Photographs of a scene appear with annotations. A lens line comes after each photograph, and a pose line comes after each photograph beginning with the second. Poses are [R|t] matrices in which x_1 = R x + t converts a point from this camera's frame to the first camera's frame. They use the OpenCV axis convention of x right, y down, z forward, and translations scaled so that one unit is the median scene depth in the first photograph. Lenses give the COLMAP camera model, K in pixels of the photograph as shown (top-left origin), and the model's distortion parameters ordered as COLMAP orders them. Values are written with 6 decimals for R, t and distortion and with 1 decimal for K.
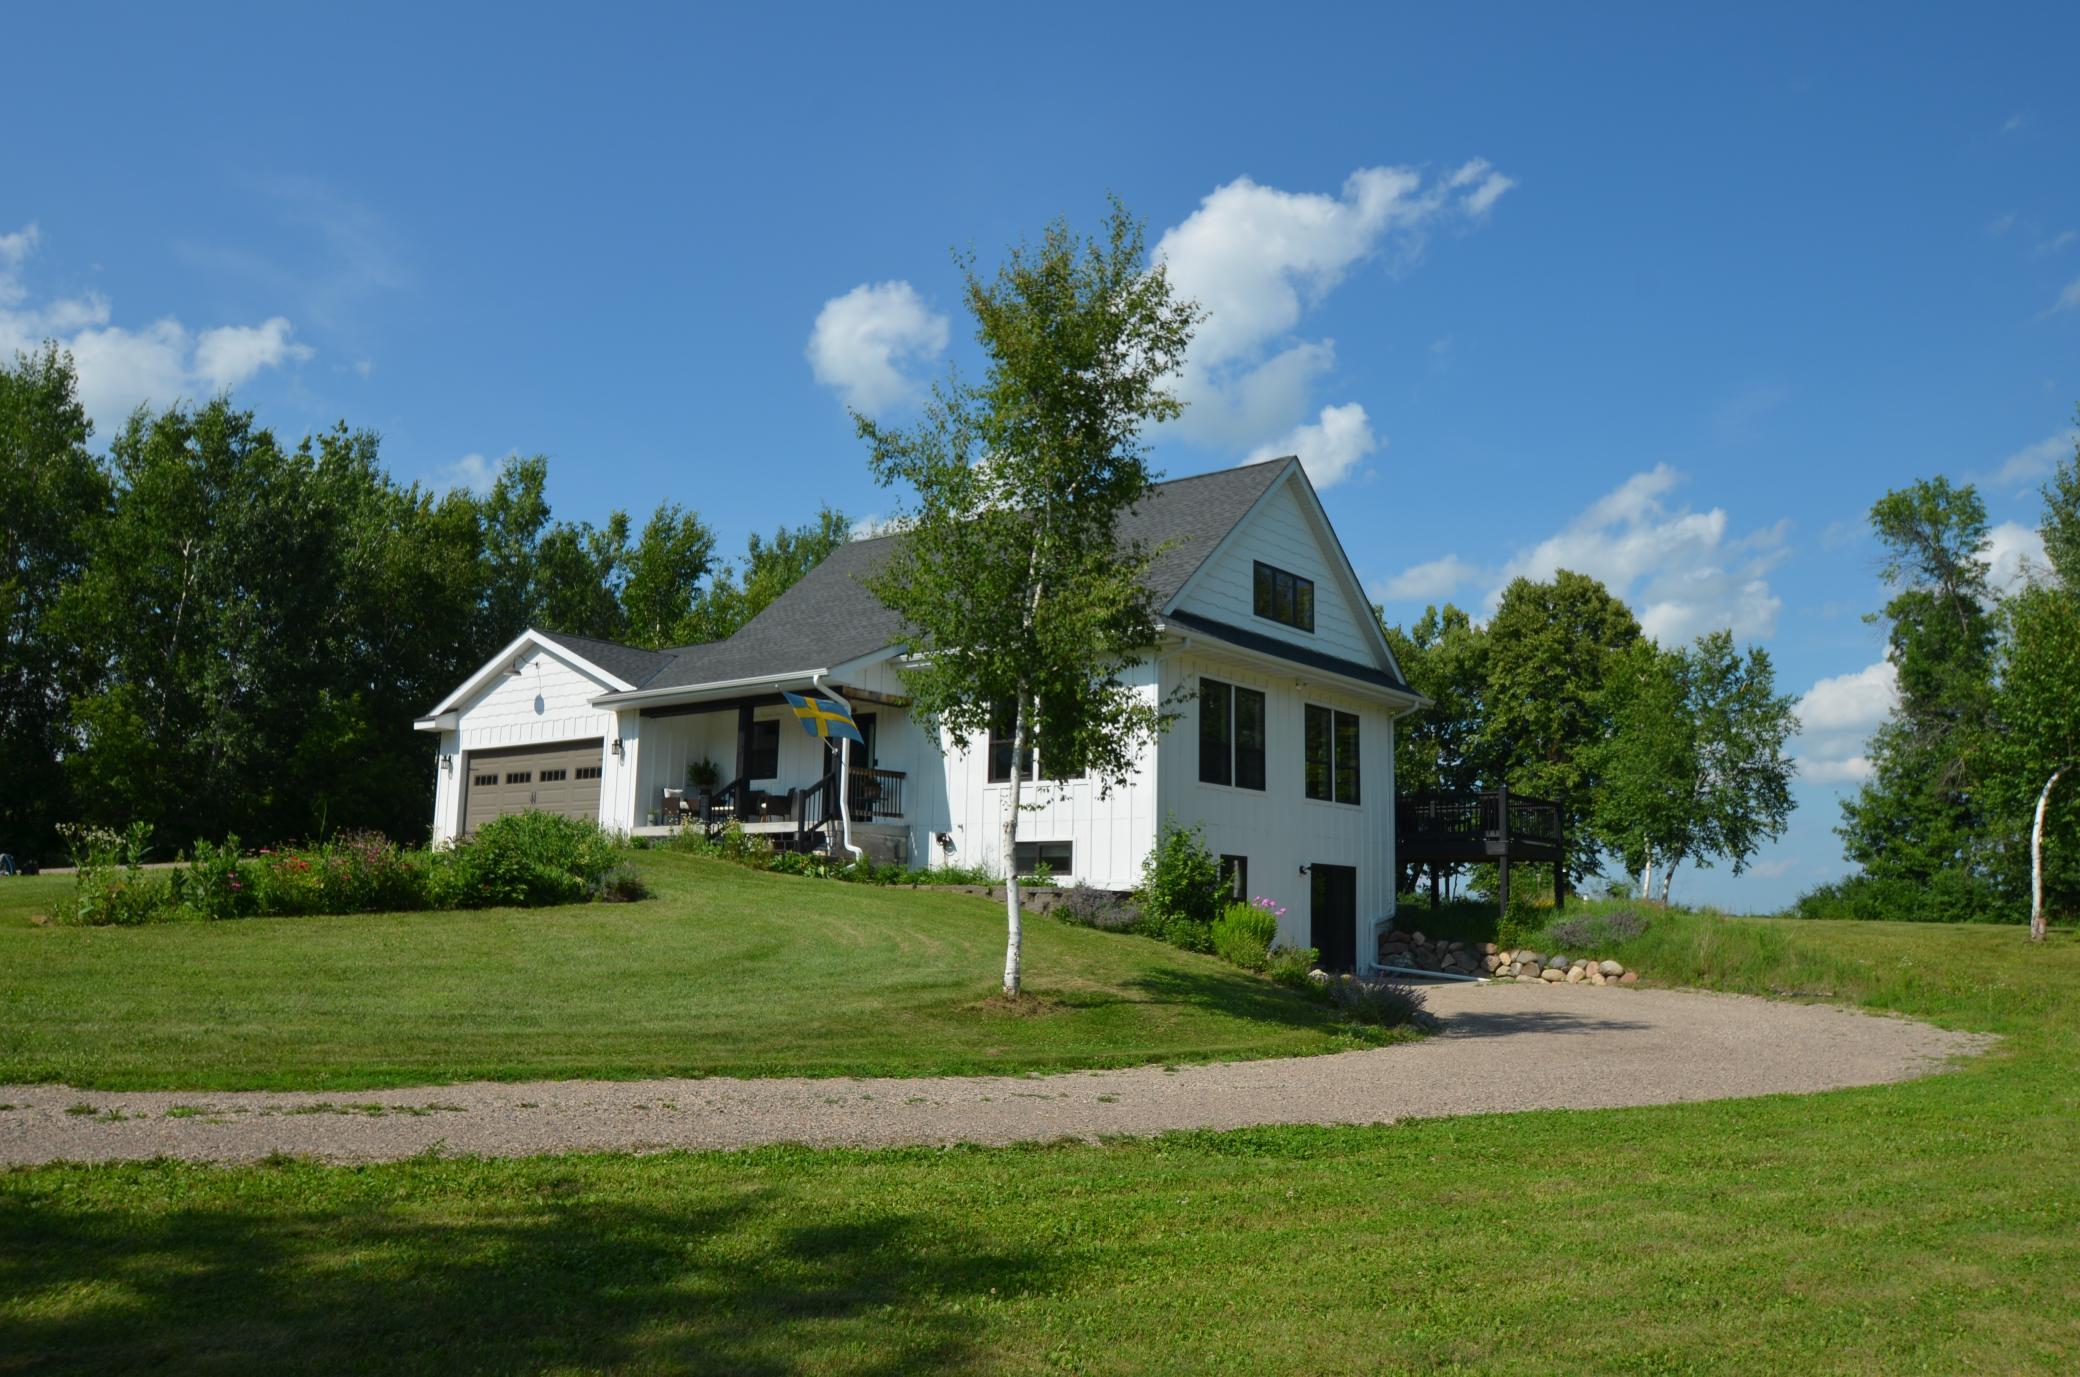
lens RADIAL K [[1558.0, 0, 1050.0], [0, 1558.0, 642.0], [0, 0, 1]] dist [-0.014415, -0.013024]
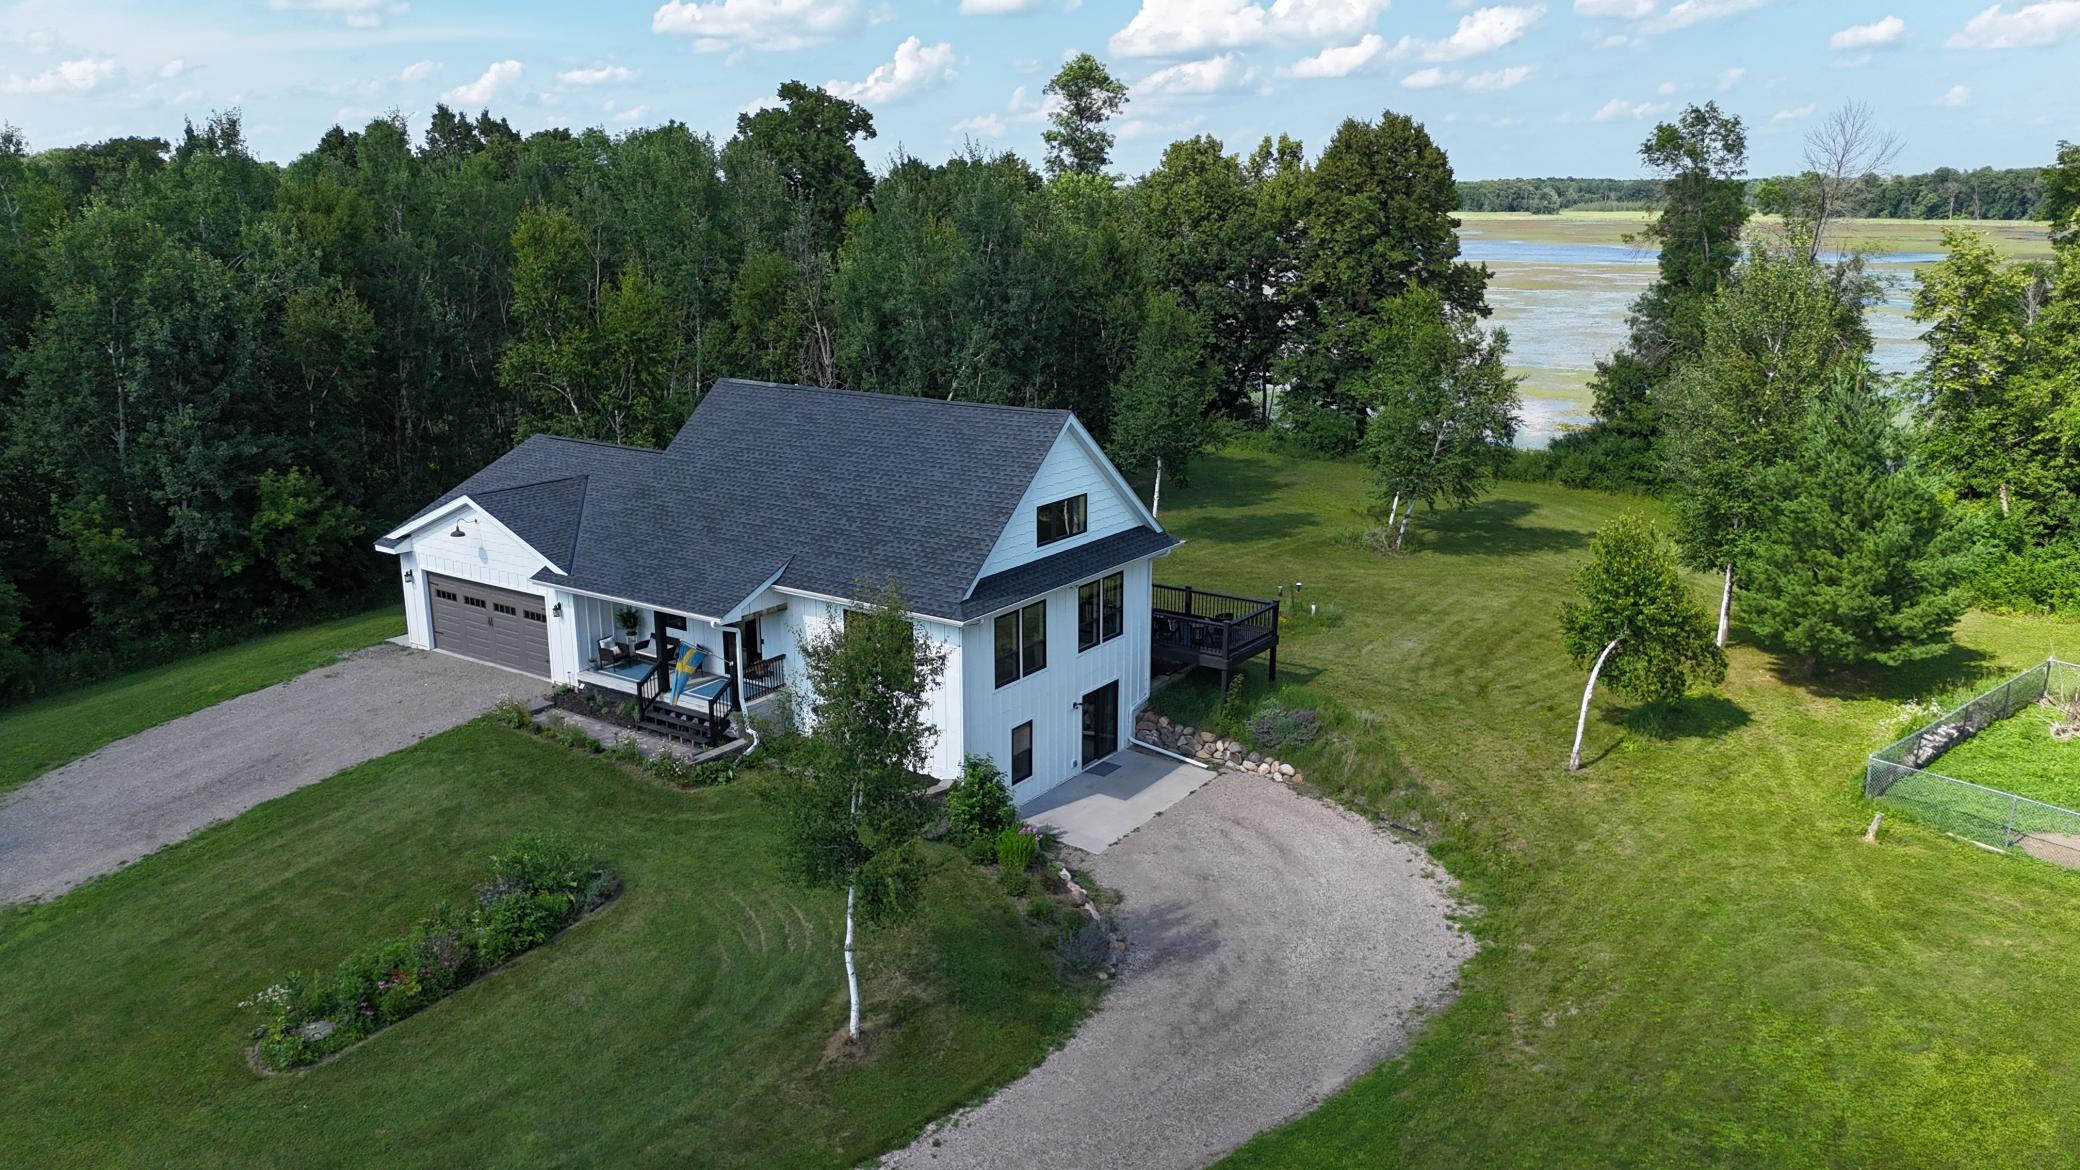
lens RADIAL K [[1530.3, 0, 1040.0], [0, 1530.3, 585.0], [0, 0, 1]] dist [0.067471, -0.058592]
pose [[0.997684, -0.036119, 0.057636, 0.050933], [0.009367, 0.912245, 0.409539, -0.476257], [-0.067370, -0.408050, 0.910470, -0.188413]]
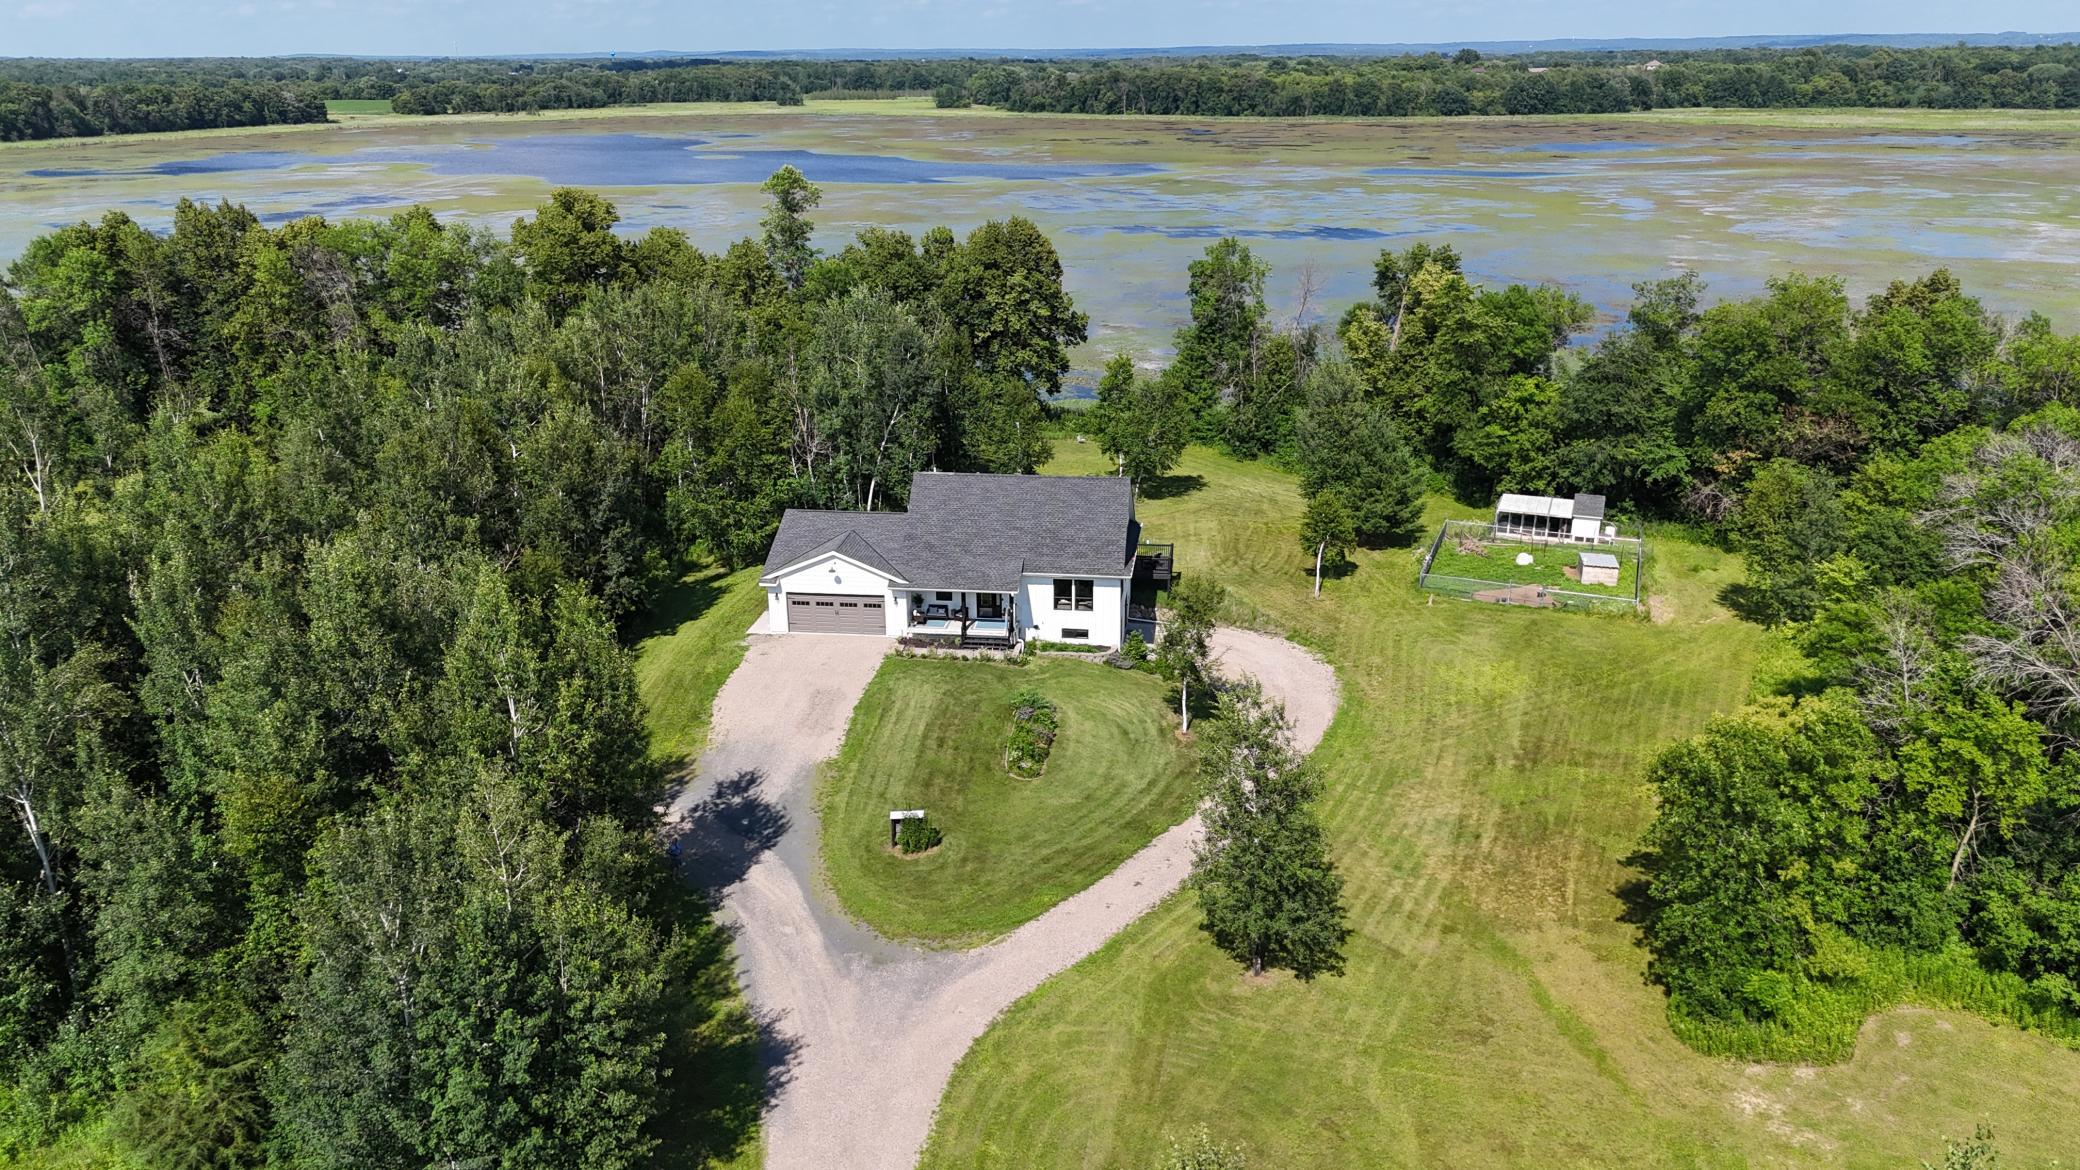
lens RADIAL K [[1530.3, 0, 1040.0], [0, 1530.3, 585.0], [0, 0, 1]] dist [0.067471, -0.058592]
pose [[0.852395, -0.192891, 0.486020, -1.330295], [-0.065916, 0.882421, 0.465820, -1.184690], [-0.518727, -0.429099, 0.739457, -1.035745]]
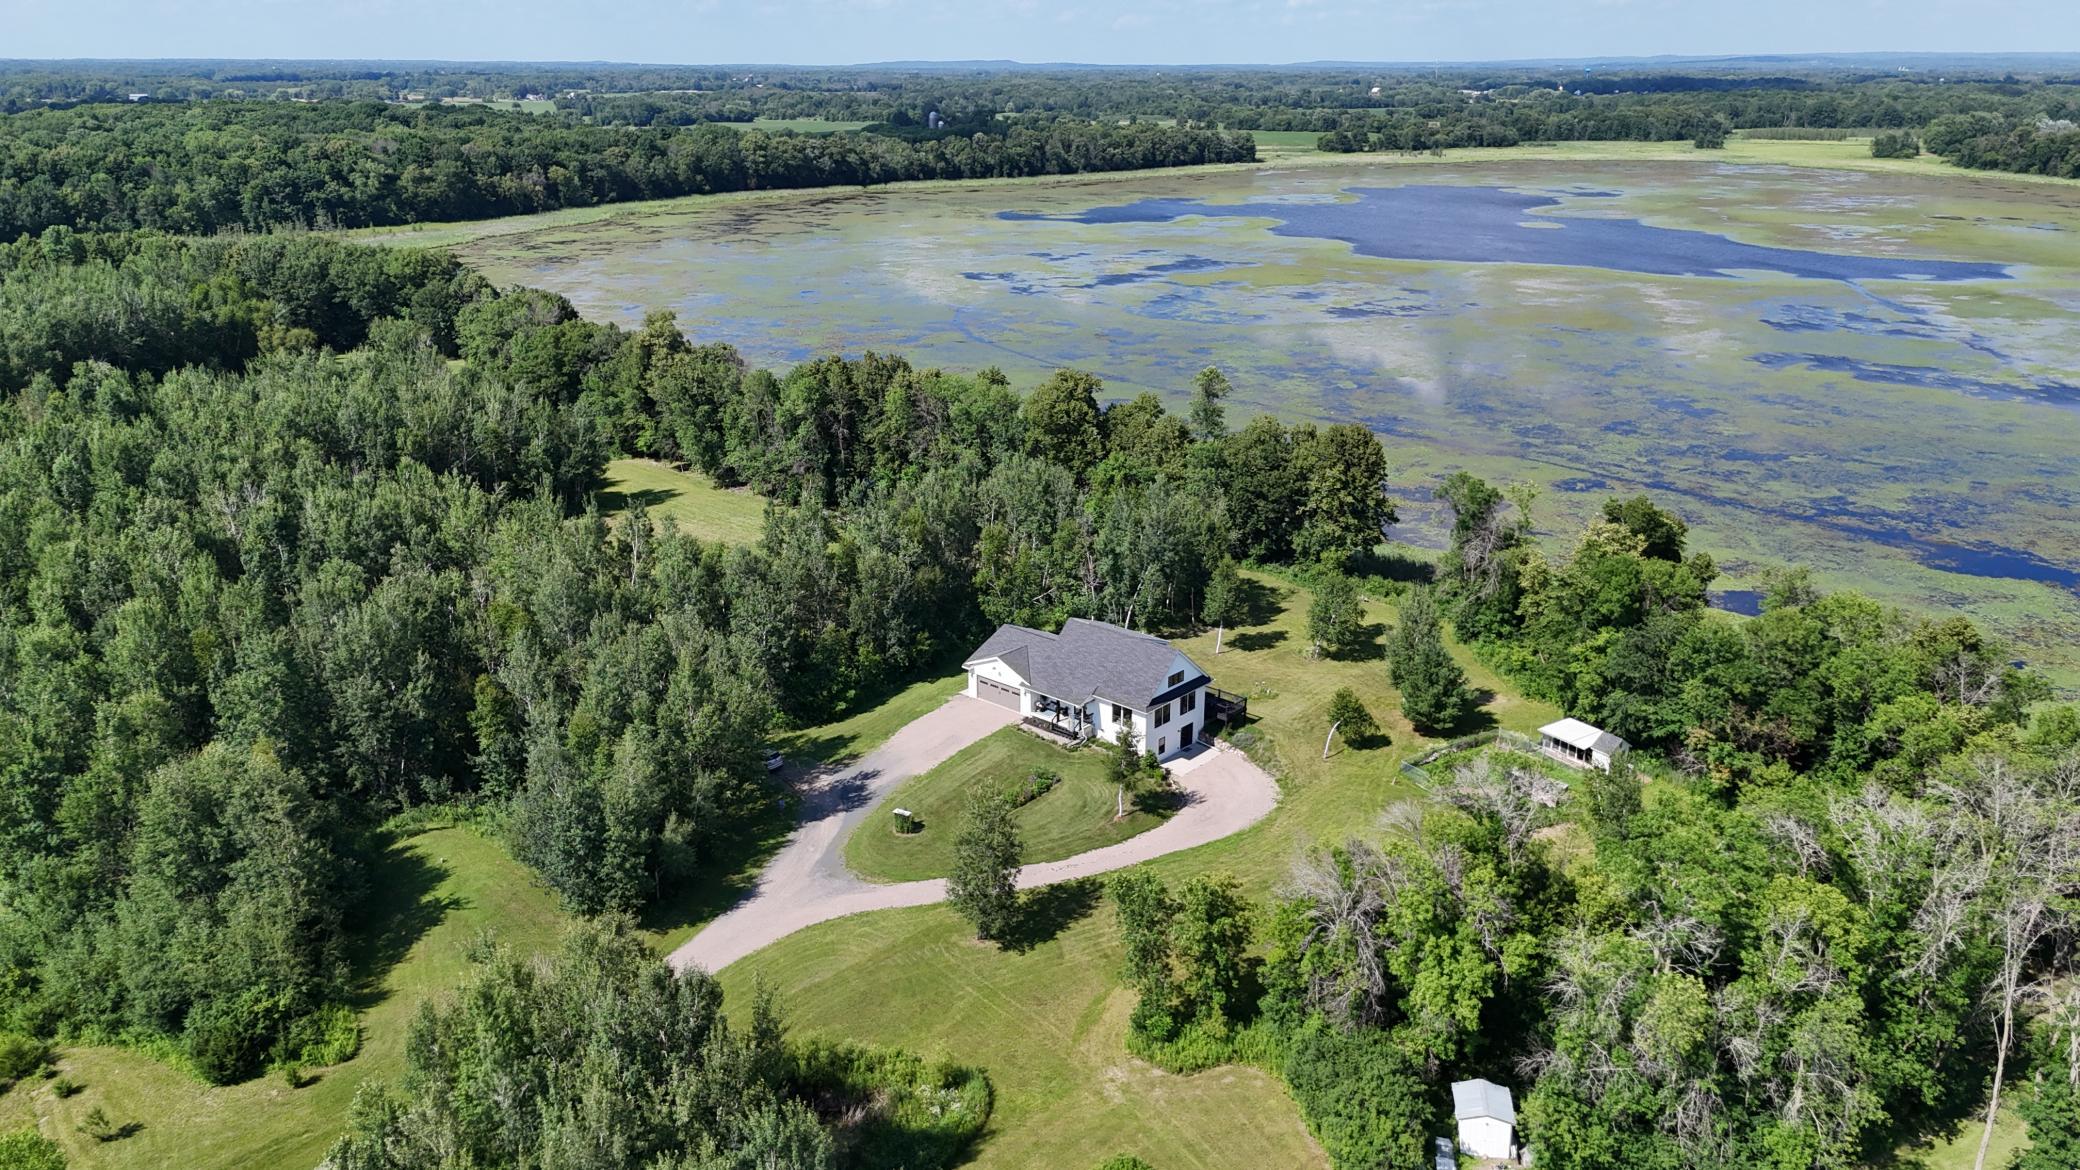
lens RADIAL K [[1530.3, 0, 1040.0], [0, 1530.3, 585.0], [0, 0, 1]] dist [0.067471, -0.058592]
pose [[0.998815, -0.000280, -0.048663, -0.027919], [0.023470, 0.878776, 0.476658, -2.256754], [0.042630, -0.477235, 0.877741, -2.629652]]
